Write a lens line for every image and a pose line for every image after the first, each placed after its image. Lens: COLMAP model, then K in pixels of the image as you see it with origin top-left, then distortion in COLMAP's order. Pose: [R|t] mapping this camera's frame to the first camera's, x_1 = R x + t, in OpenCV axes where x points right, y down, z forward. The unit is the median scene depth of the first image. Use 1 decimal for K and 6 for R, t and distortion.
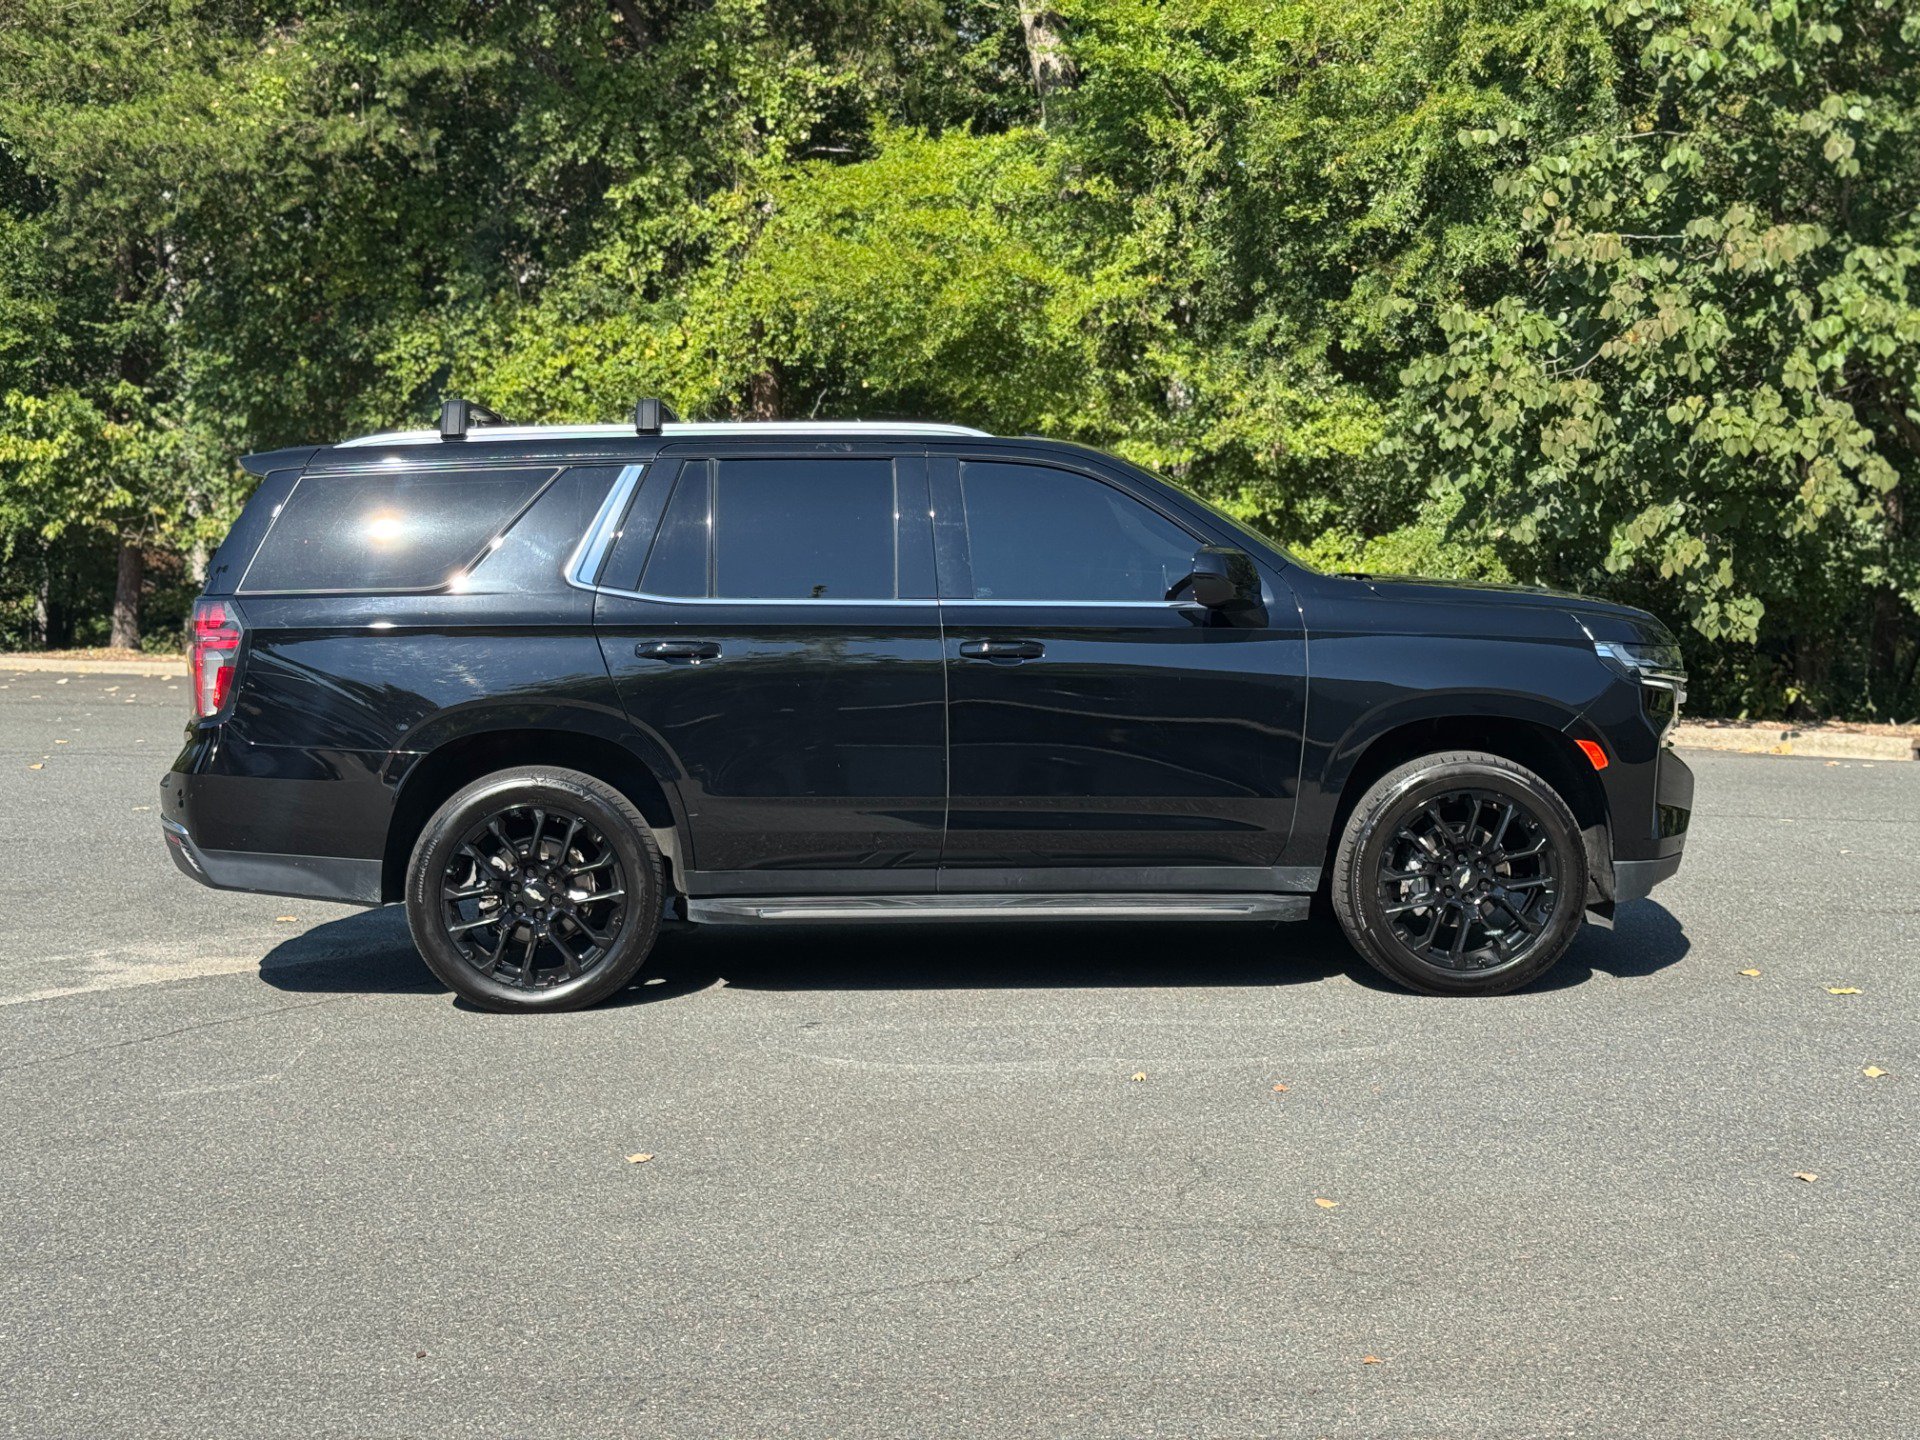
lens RADIAL K [[2661.0, 0, 965.5], [0, 2661.0, 725.0], [0, 0, 1]] dist [0.114928, 0.000000]
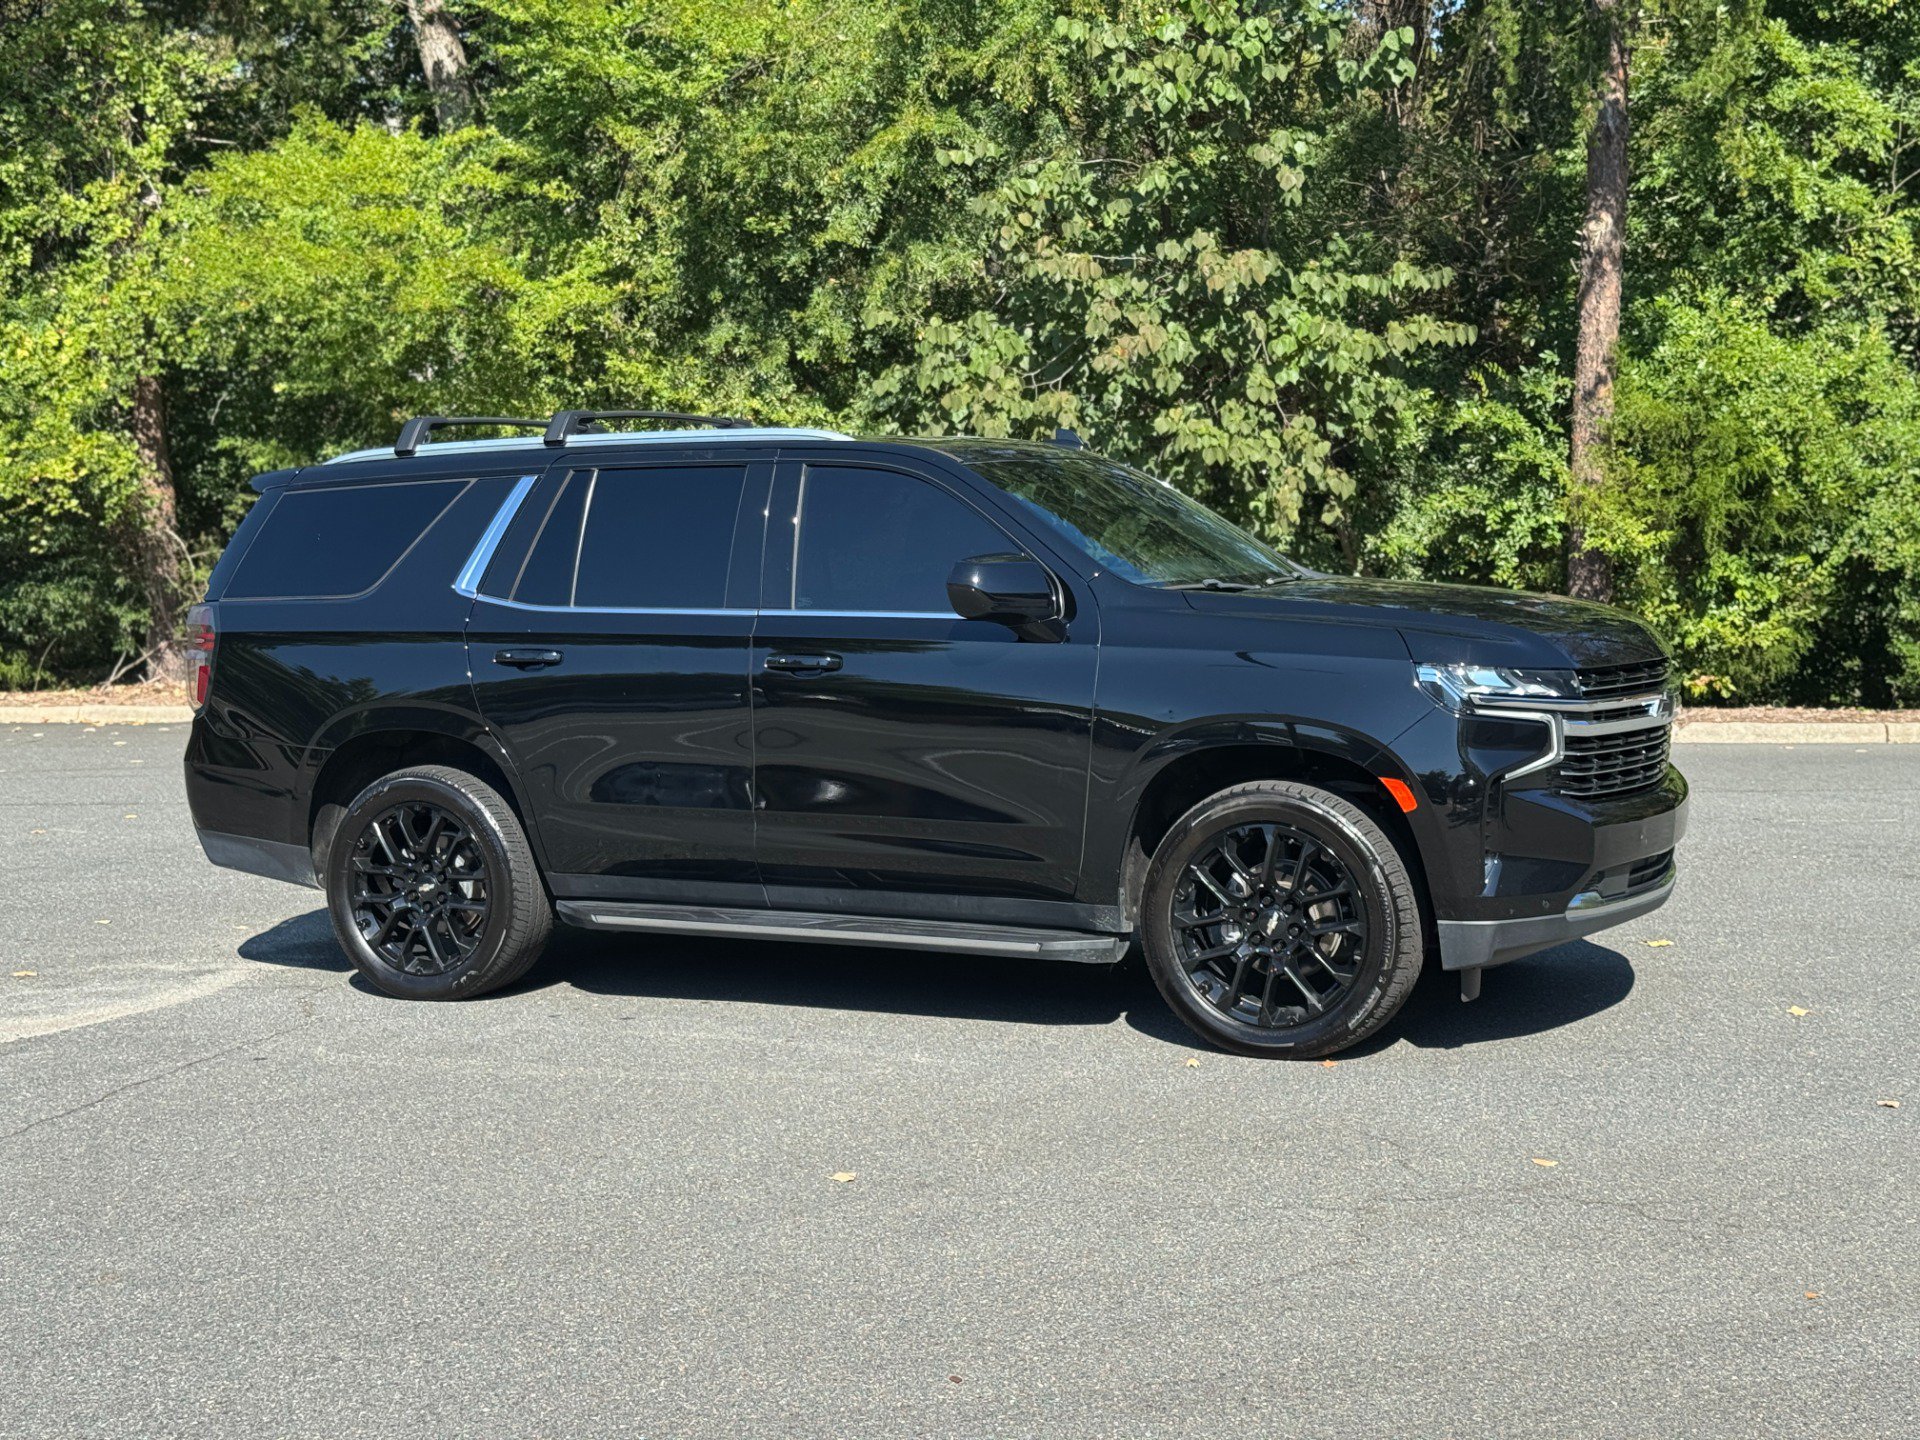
lens RADIAL K [[2661.0, 0, 958.7], [0, 2661.0, 707.5], [0, 0, 1]] dist [0.114928, 0.000000]
pose [[0.952048, -0.031376, 0.304335, -0.111746], [0.034734, 0.999381, -0.005625, -0.000588], [-0.303970, 0.015927, 0.952549, 0.017287]]
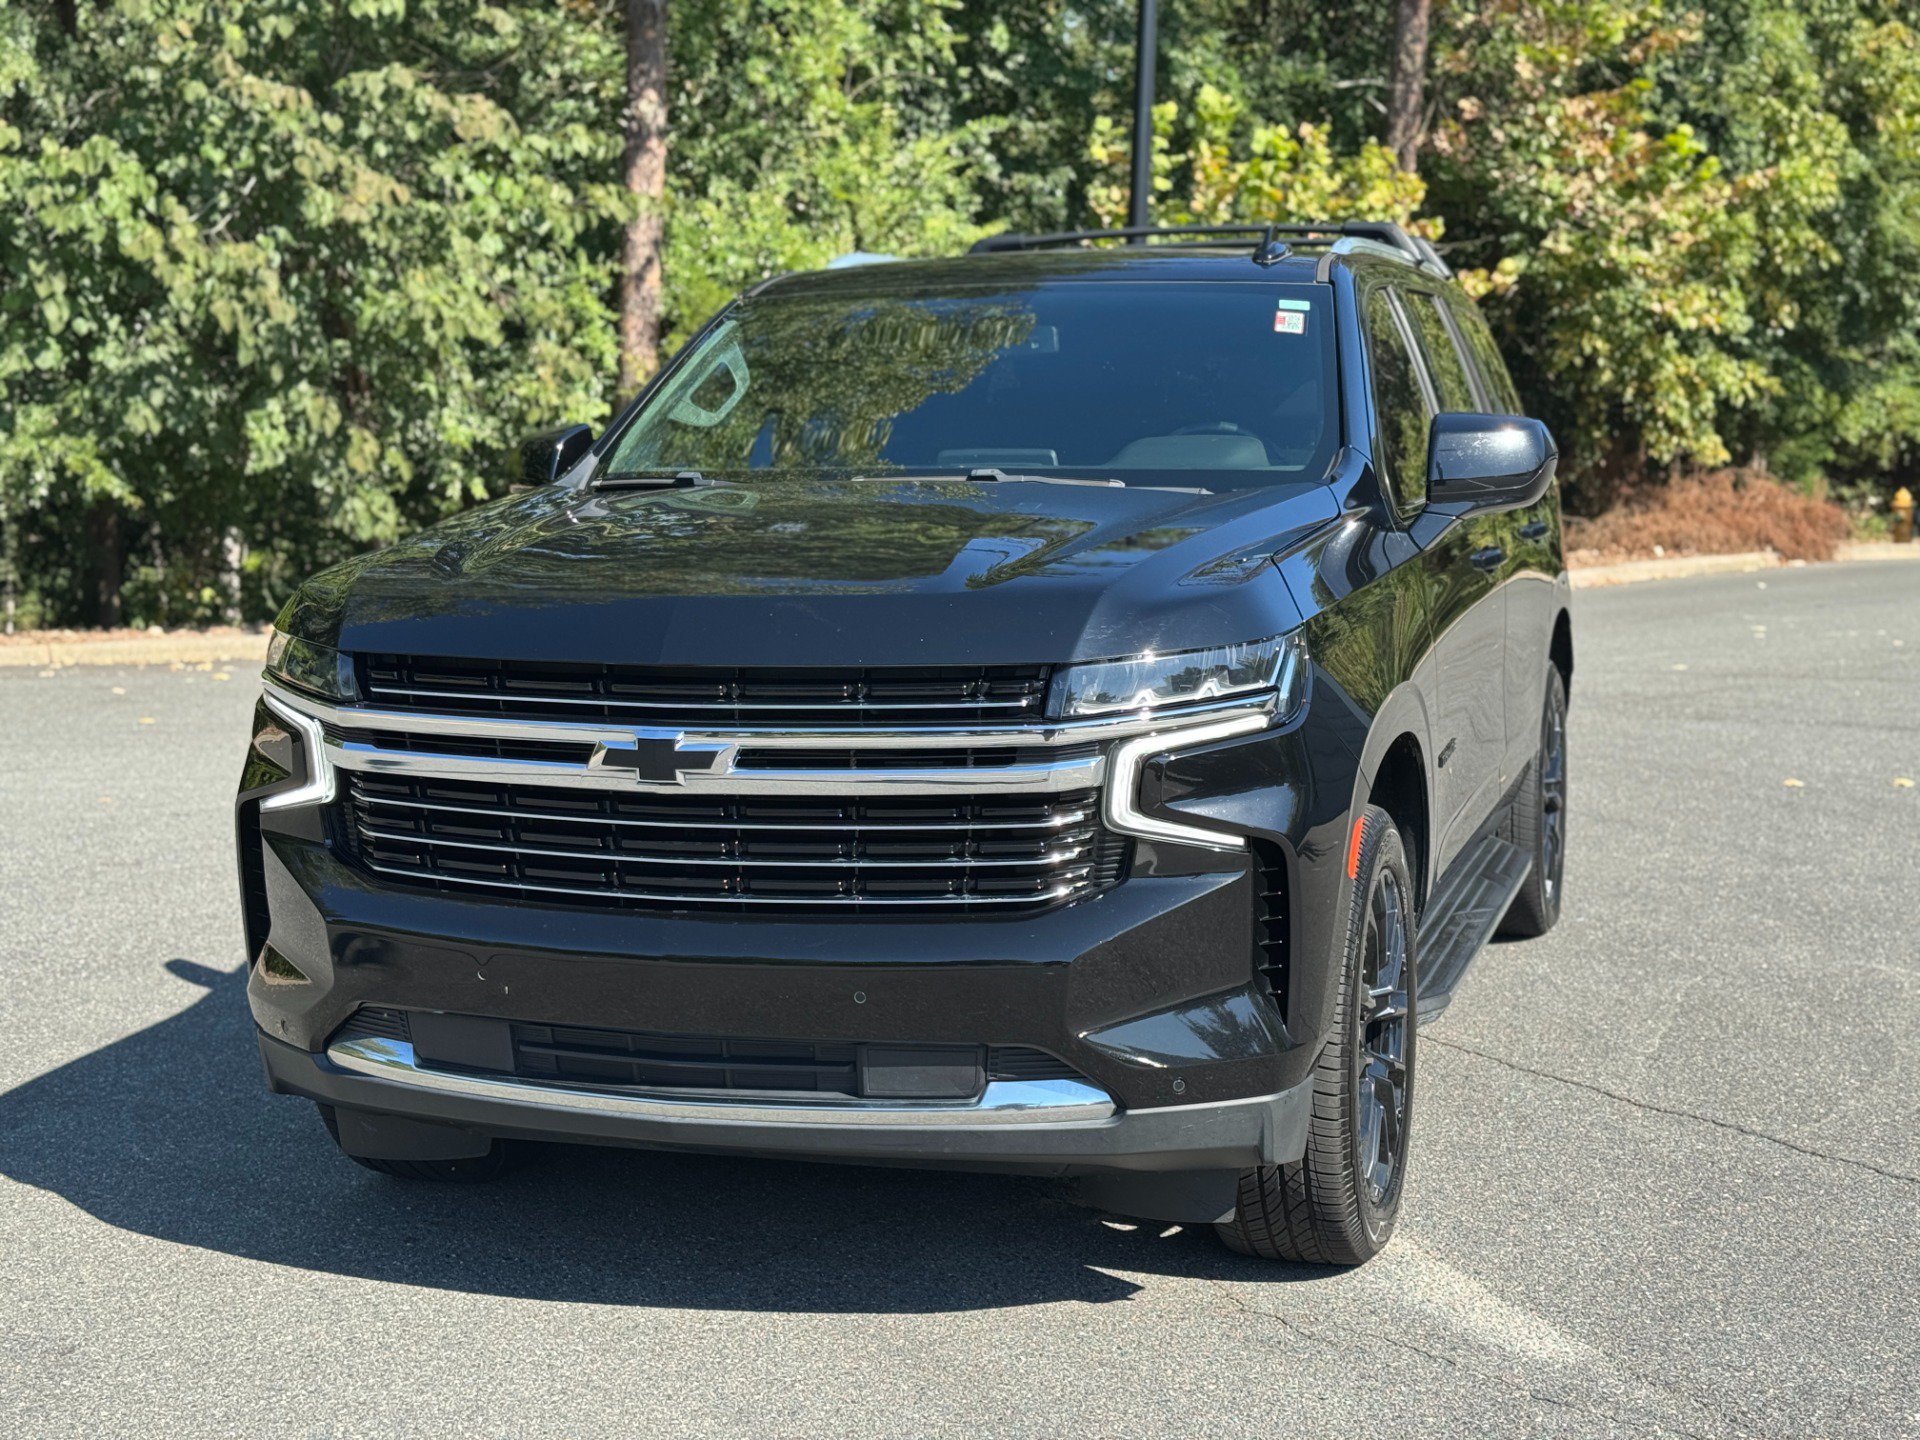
lens RADIAL K [[2661.0, 0, 965.0], [0, 2661.0, 718.3], [0, 0, 1]] dist [0.114928, 0.000000]
pose [[0.492915, -0.095415, 0.864830, -0.367462], [0.068118, 0.995150, 0.070969, -0.017809], [-0.867407, 0.023929, 0.497023, 0.310876]]
